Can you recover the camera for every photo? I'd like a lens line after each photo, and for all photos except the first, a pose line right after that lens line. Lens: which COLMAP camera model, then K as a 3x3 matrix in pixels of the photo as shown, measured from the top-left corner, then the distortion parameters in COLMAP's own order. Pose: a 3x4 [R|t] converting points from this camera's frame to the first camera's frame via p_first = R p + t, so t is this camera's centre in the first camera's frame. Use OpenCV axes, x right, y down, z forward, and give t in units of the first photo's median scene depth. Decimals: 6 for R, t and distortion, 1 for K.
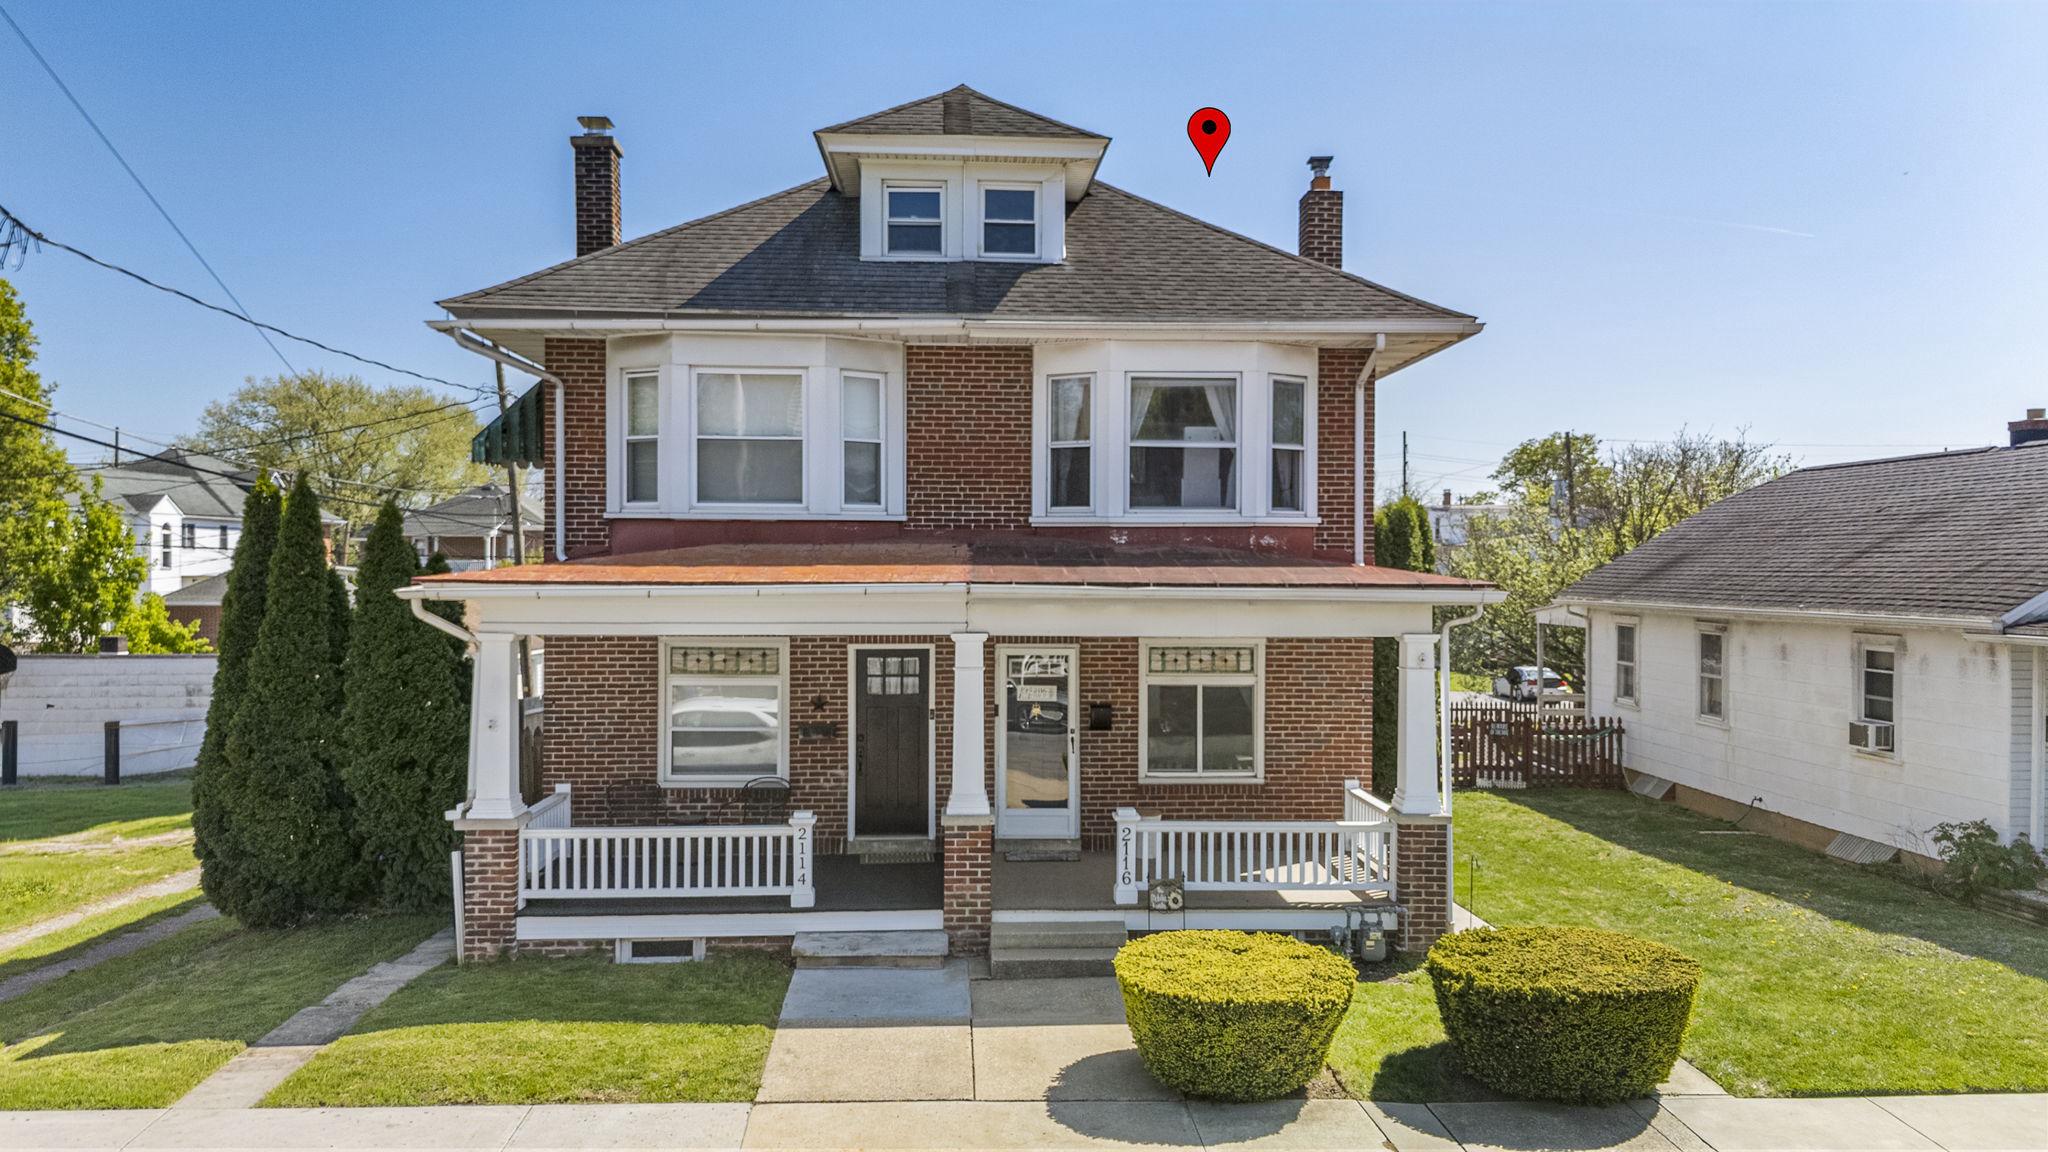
lens RADIAL K [[1513.7, 0, 1045.4], [0, 1513.7, 582.9], [0, 0, 1]] dist [0.072564, -0.004418]
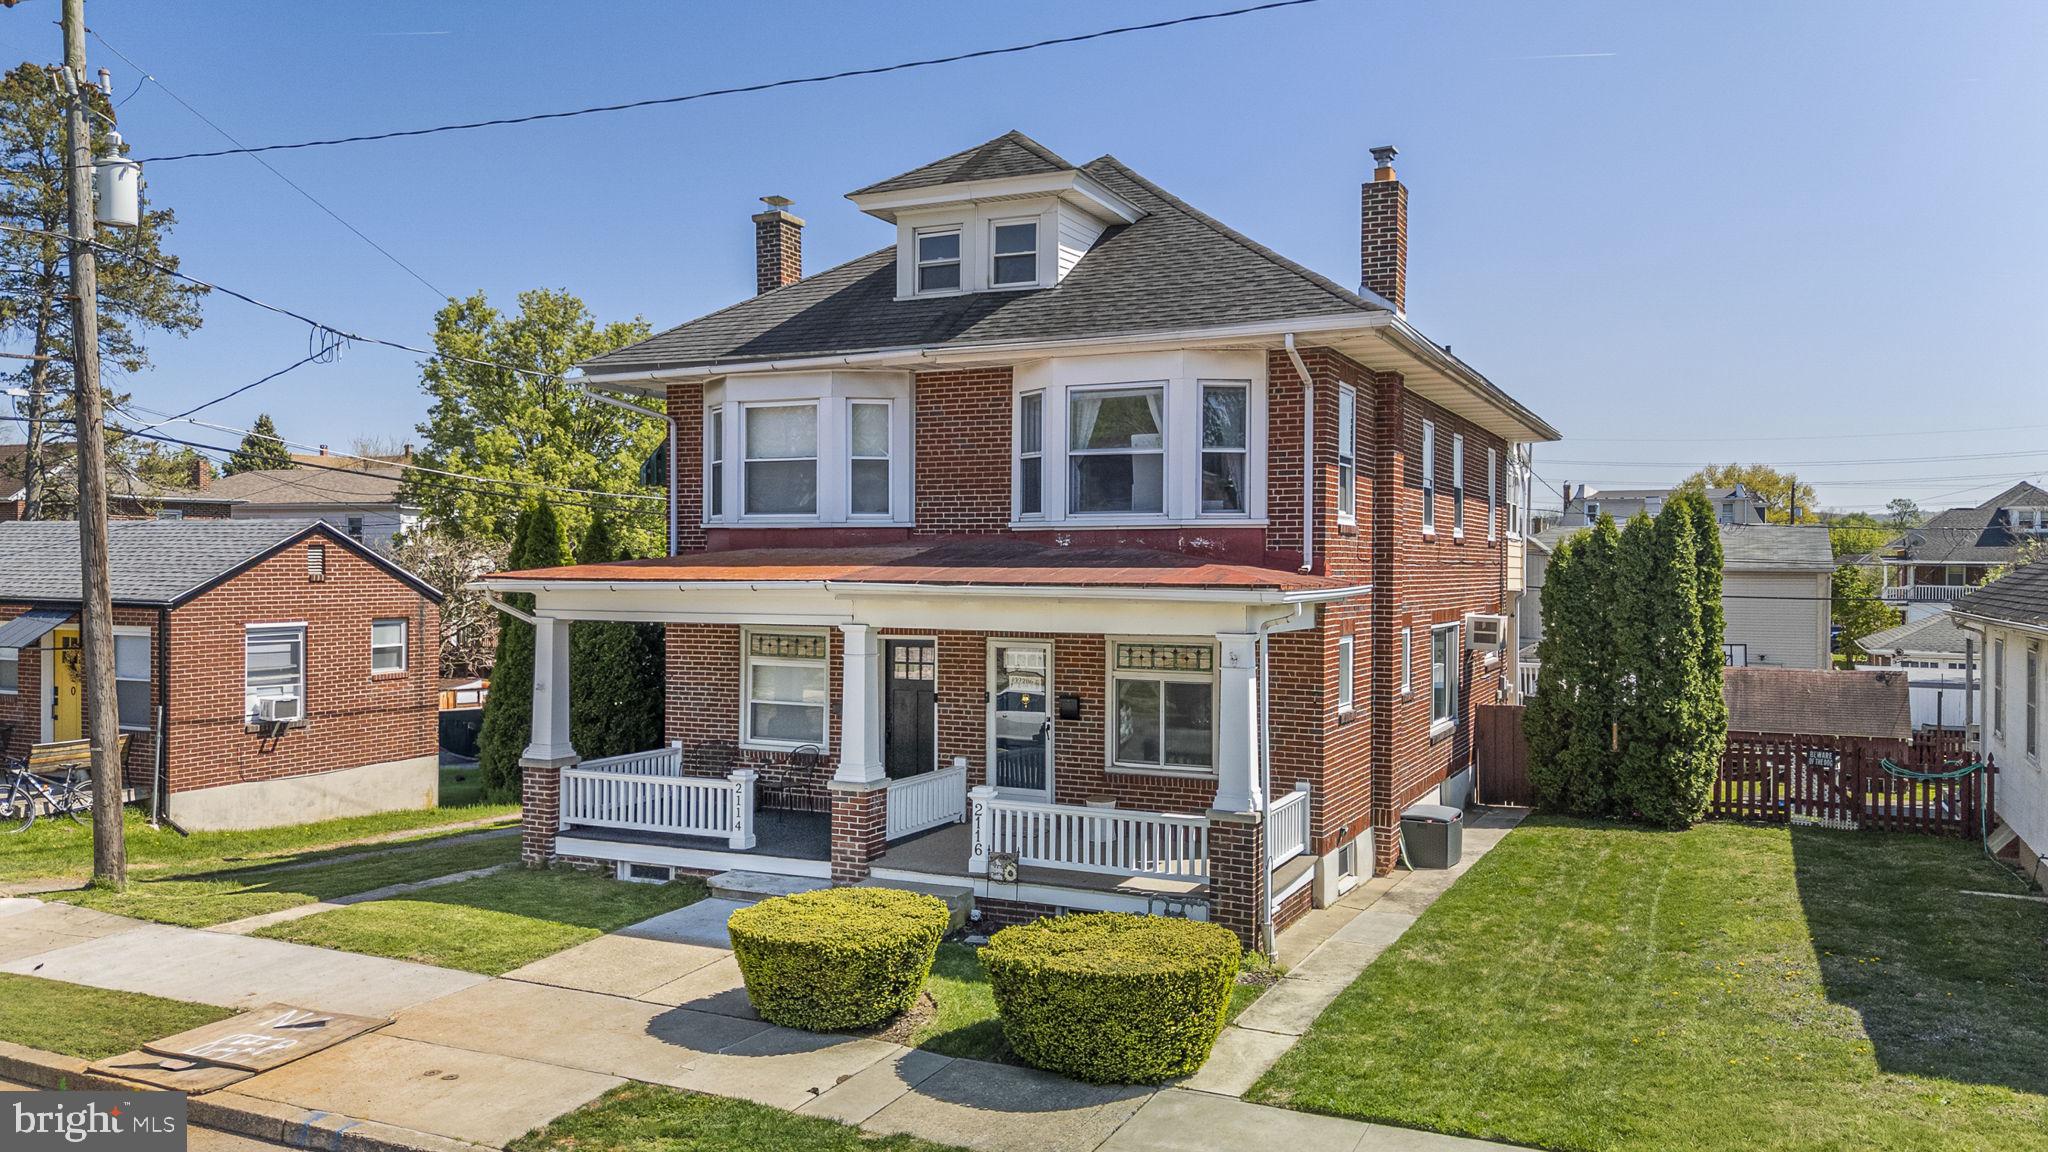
lens RADIAL K [[1513.7, 0, 1036.8], [0, 1513.7, 583.7], [0, 0, 1]] dist [0.072564, -0.004418]
pose [[0.879889, 0.005950, -0.475141, 0.534869], [-0.006545, 0.999979, 0.000403, 0.000537], [0.475133, 0.002755, 0.879910, 0.043292]]
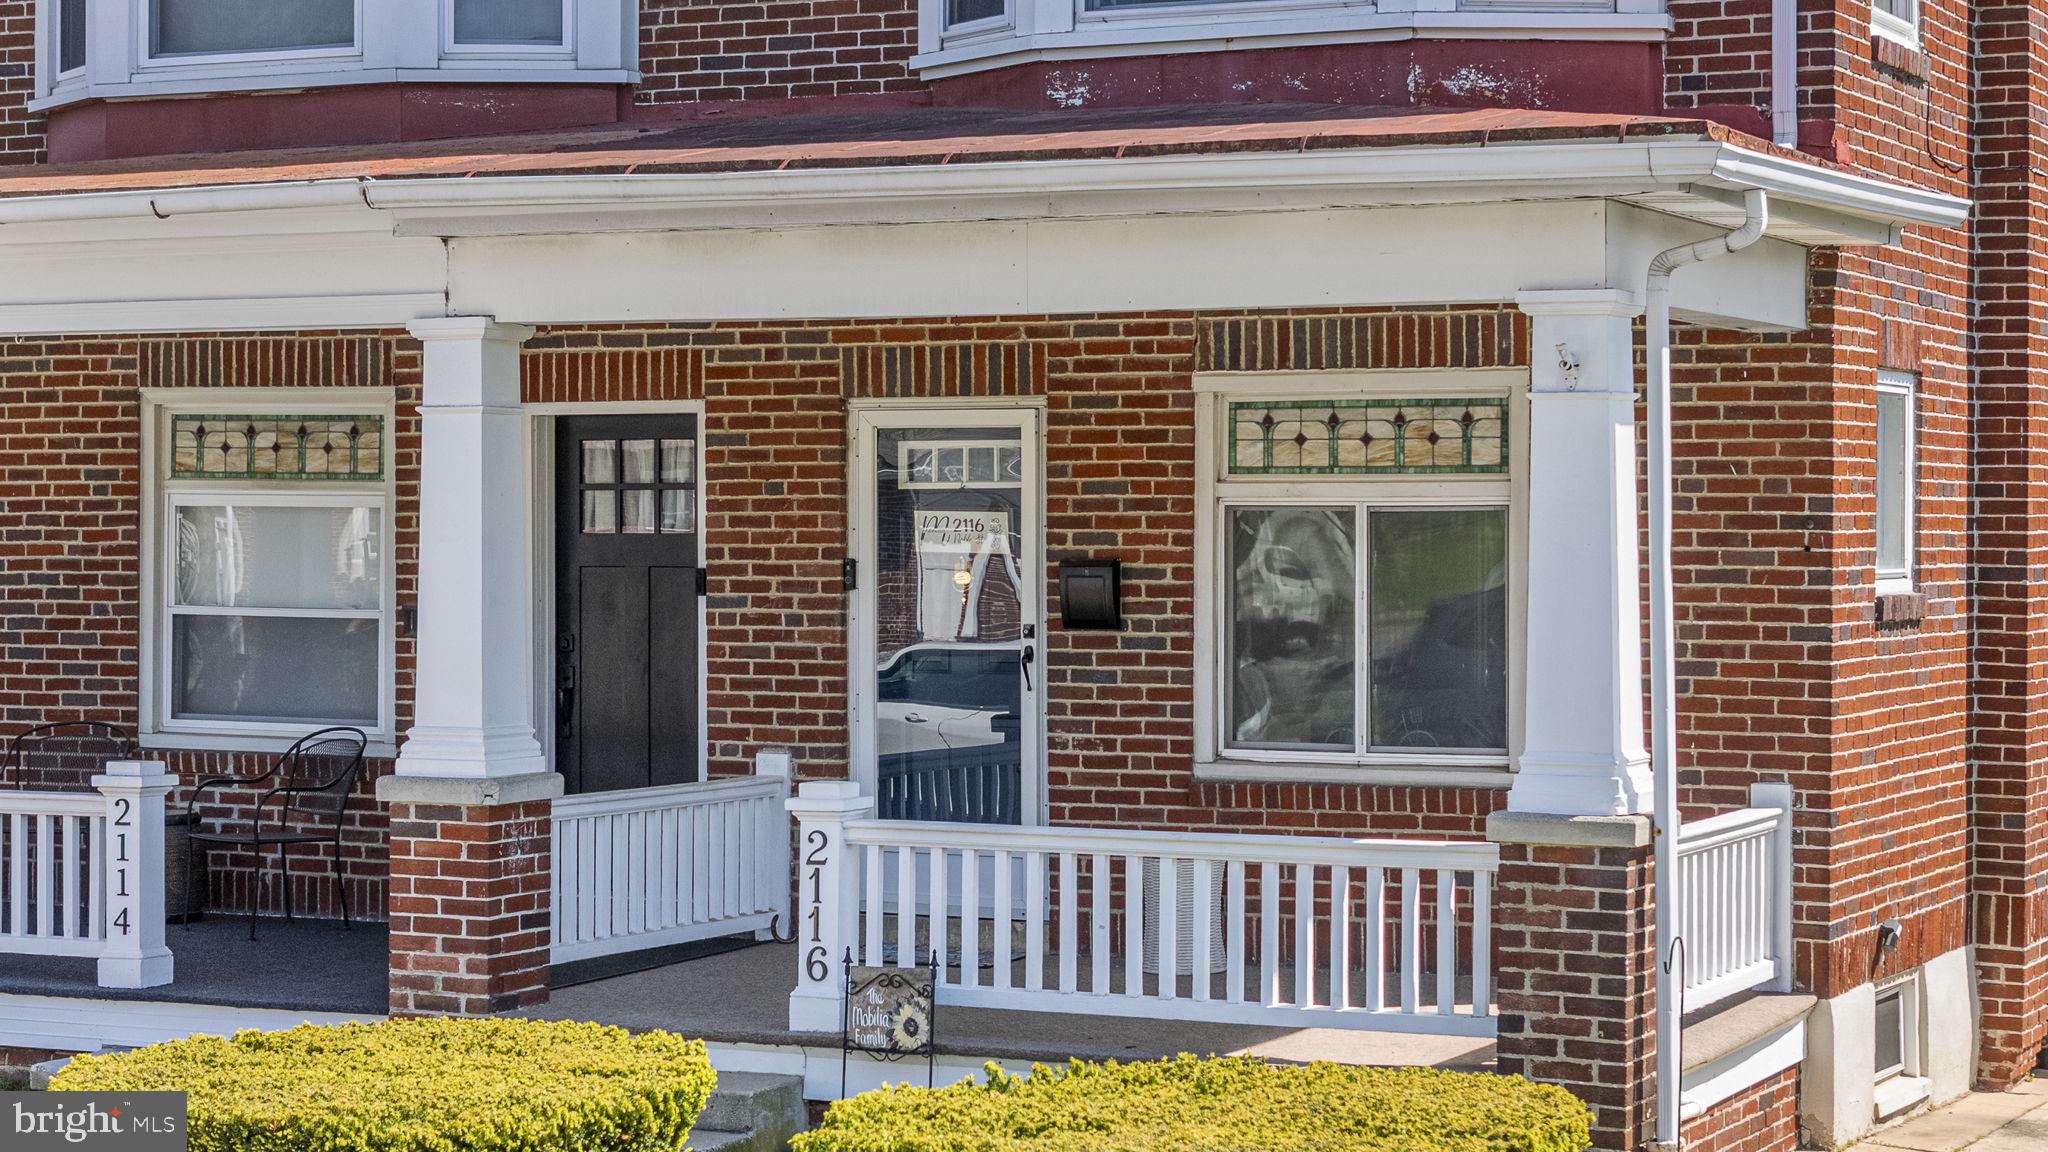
lens RADIAL K [[4145.9, 0, 1028.9], [0, 4145.9, 563.6], [0, 0, 1]] dist [-0.059114, 0.000000]
pose [[0.879016, 0.002175, -0.476788, 0.510427], [-0.003029, 0.999995, -0.001023, 0.084234], [0.476783, 0.002343, 0.879018, 0.111533]]
